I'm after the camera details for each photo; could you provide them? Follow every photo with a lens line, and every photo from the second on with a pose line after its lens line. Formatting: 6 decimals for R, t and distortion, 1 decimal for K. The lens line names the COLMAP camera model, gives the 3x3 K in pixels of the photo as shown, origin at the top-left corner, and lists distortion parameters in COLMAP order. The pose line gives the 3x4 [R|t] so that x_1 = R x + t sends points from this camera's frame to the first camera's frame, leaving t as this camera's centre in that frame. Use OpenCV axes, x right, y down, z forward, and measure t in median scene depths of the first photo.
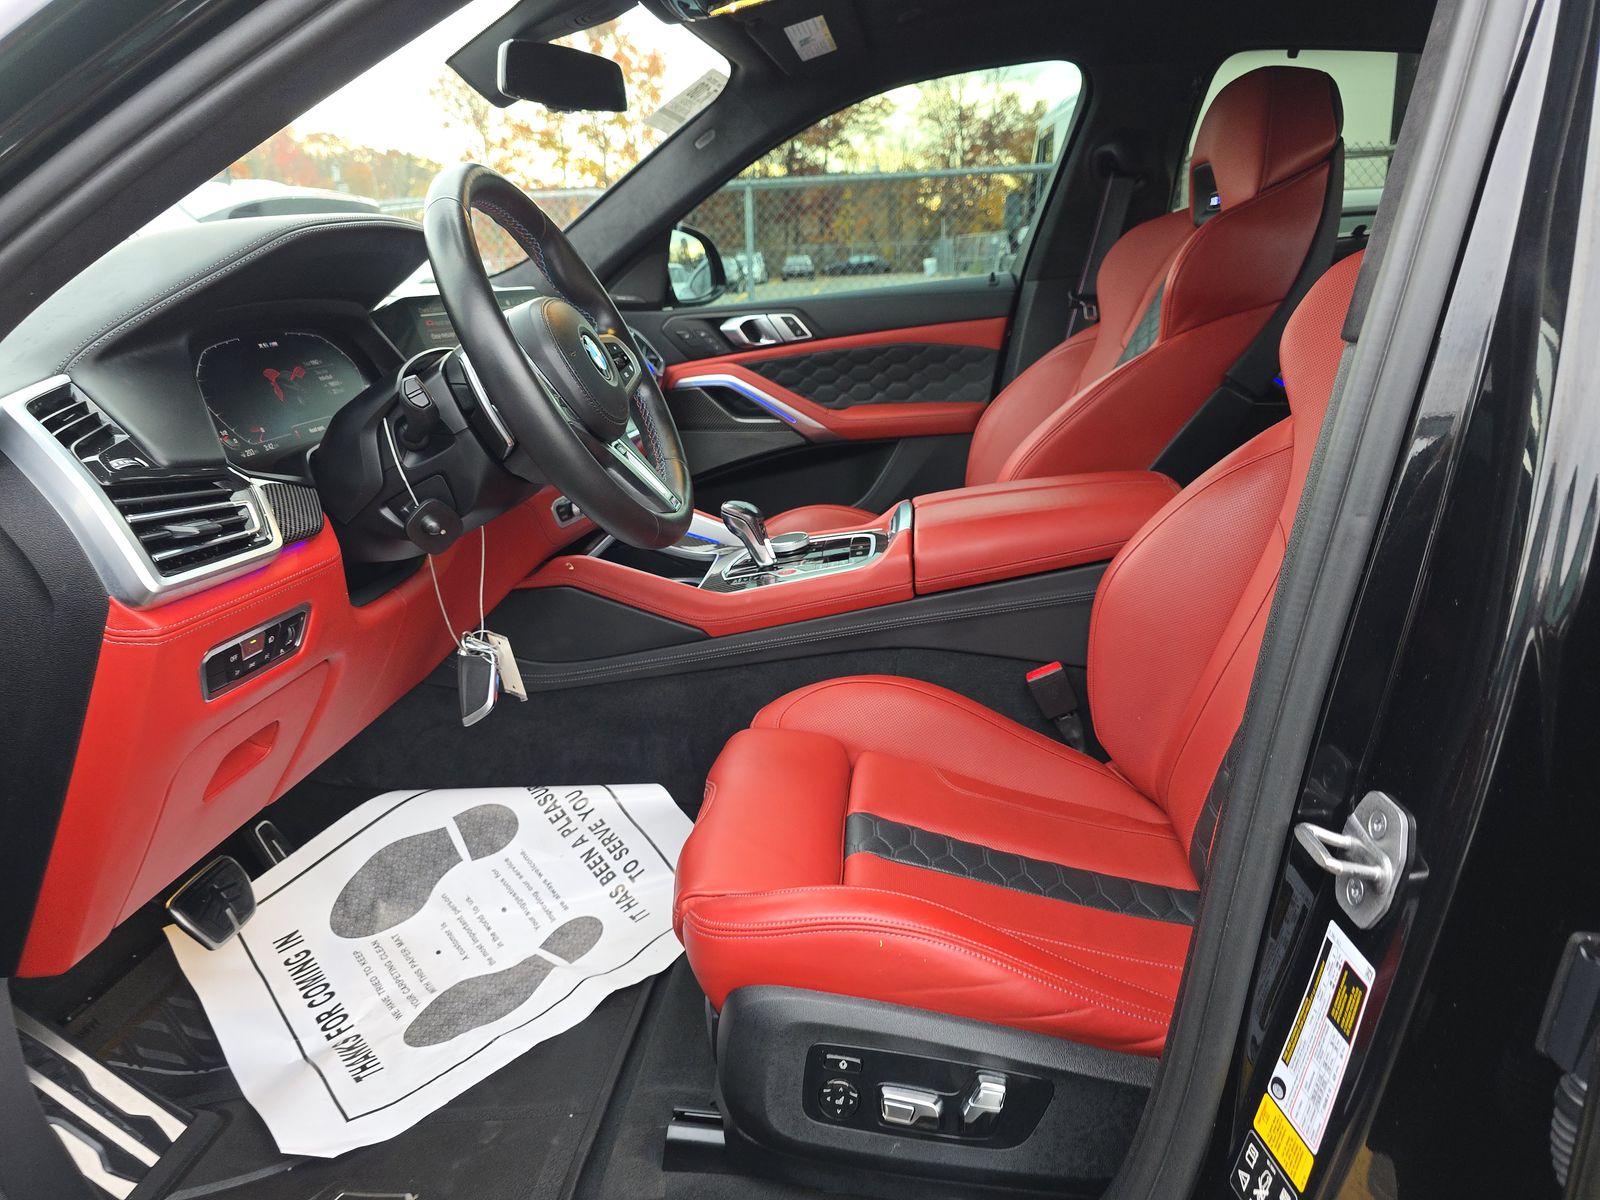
lens RADIAL K [[1069.9, 0, 782.8], [0, 1069.9, 598.2], [0, 0, 1]] dist [0.031744, -0.022217]
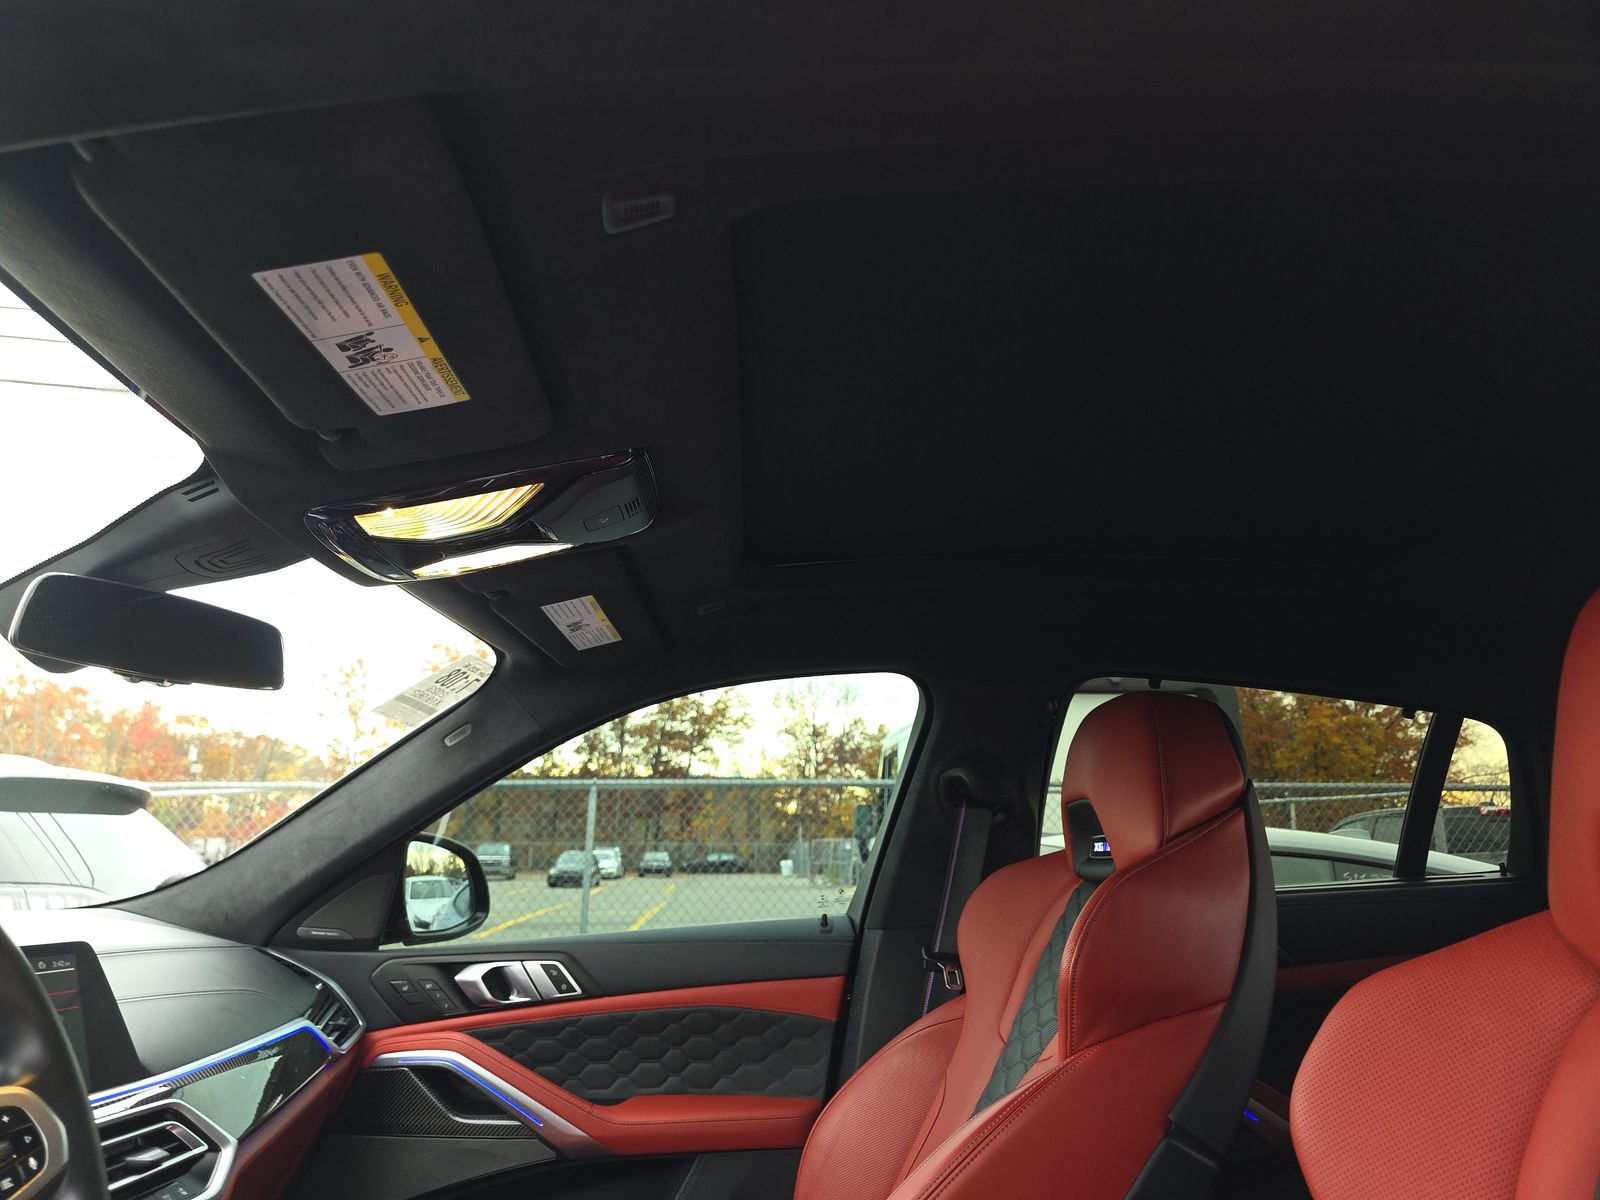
lens RADIAL K [[1069.9, 0, 806.2], [0, 1069.9, 586.2], [0, 0, 1]] dist [0.031744, -0.022217]
pose [[0.988569, 0.074001, 0.131362, 0.060017], [0.006034, 0.851149, -0.524890, -0.093877], [-0.150651, 0.519682, 0.840973, 0.217451]]
